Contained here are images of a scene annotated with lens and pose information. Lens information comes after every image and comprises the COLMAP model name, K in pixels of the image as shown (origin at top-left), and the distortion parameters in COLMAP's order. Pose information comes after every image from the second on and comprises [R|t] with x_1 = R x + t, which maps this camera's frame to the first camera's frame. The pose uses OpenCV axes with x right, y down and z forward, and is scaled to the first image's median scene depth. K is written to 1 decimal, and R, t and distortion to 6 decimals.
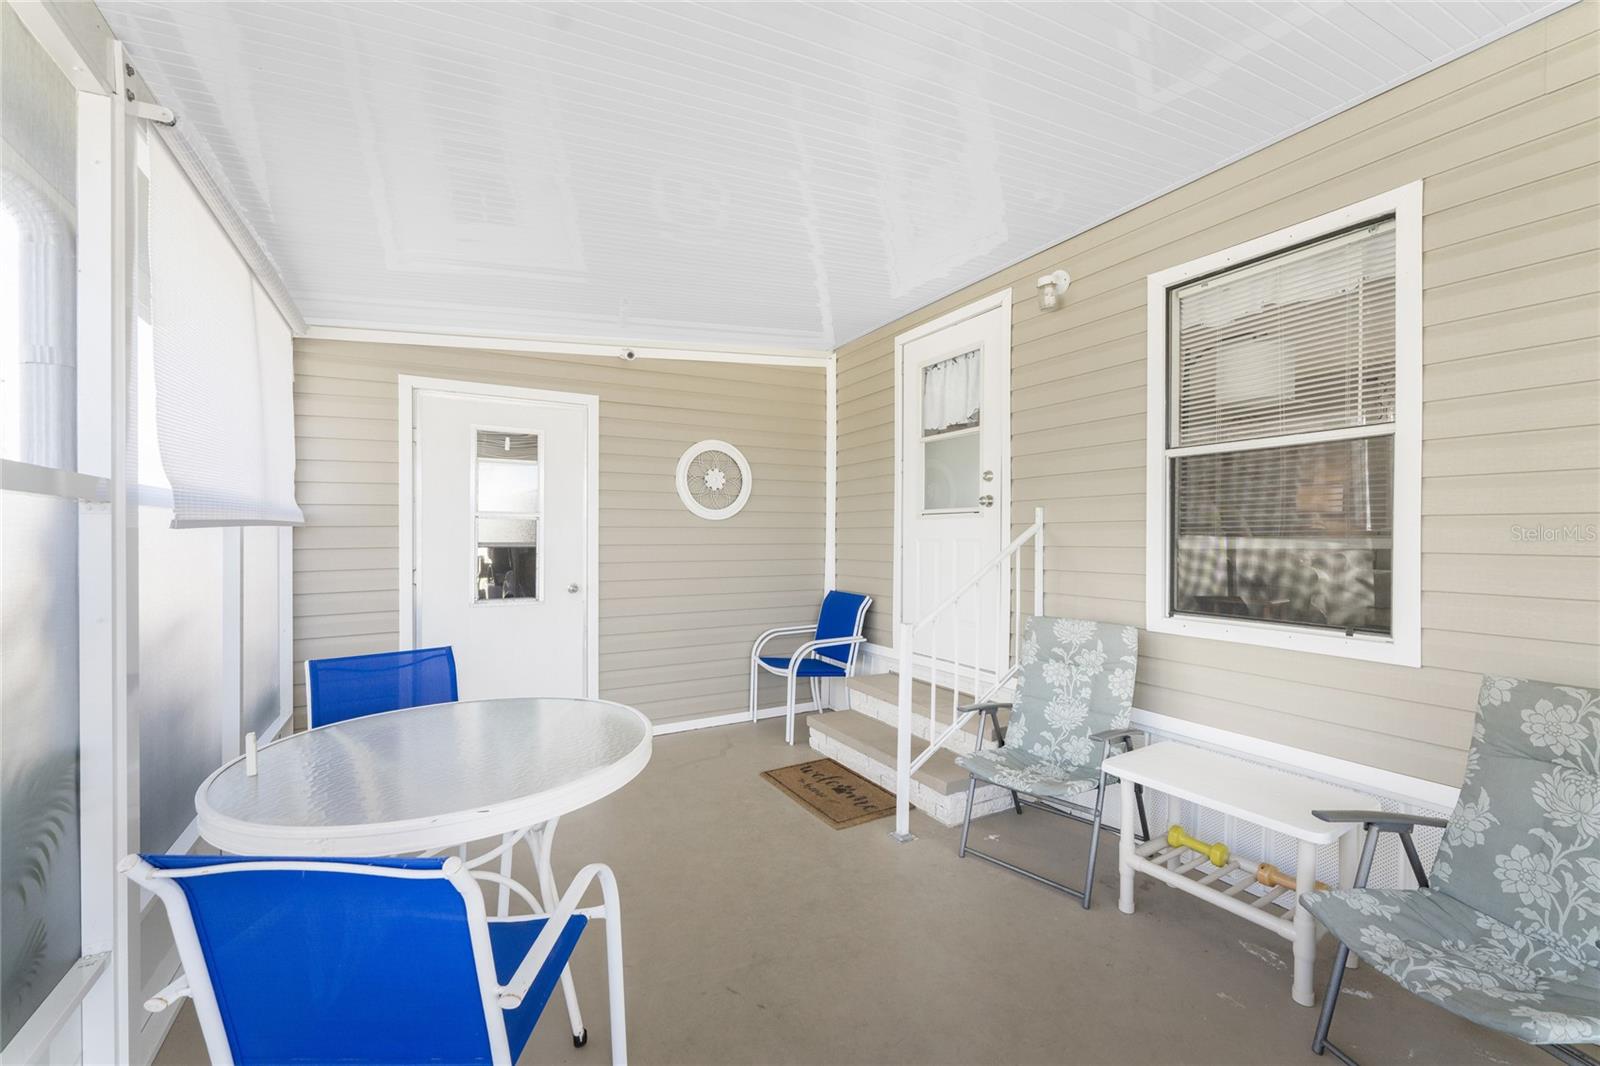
lens RADIAL K [[650.0, 0, 792.1], [0, 650.0, 535.5], [0, 0, 1]] dist [0.000708, -0.000127]
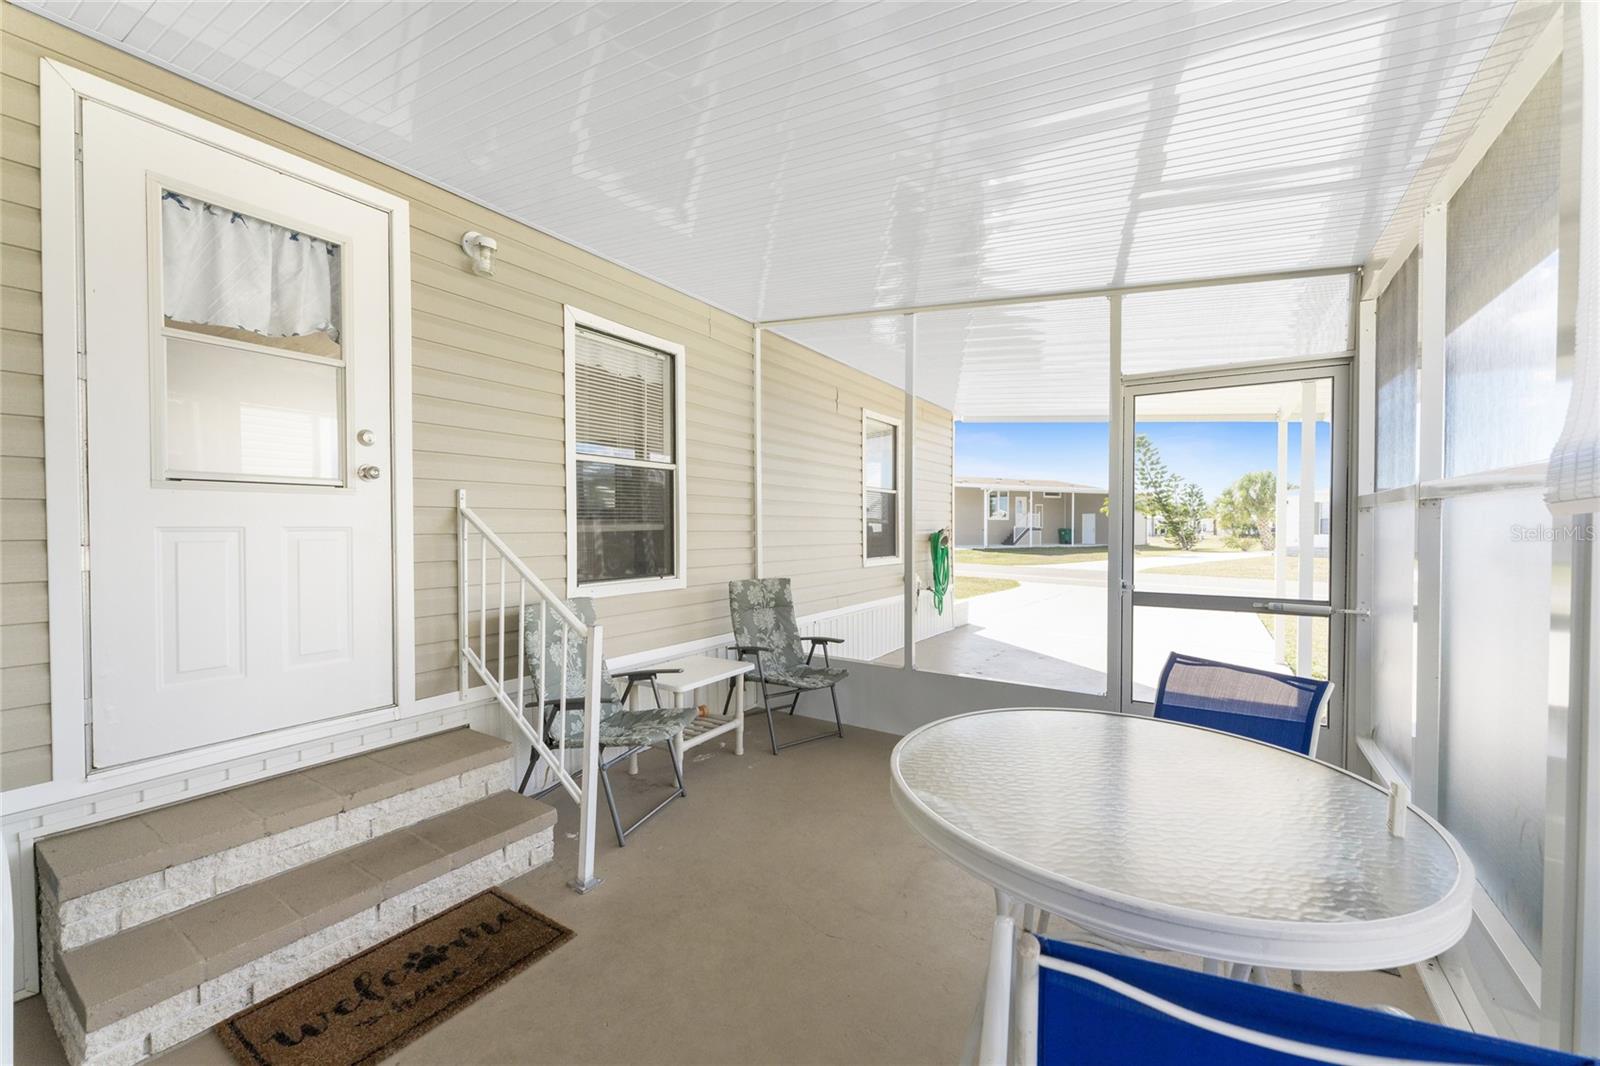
lens RADIAL K [[650.0, 0, 792.1], [0, 650.0, 535.5], [0, 0, 1]] dist [0.000708, -0.000127]
pose [[-0.467142, -0.010753, 0.884117, -0.594273], [0.002375, 0.999907, 0.013416, 0.008175], [-0.884179, 0.008366, -0.467073, 1.005602]]
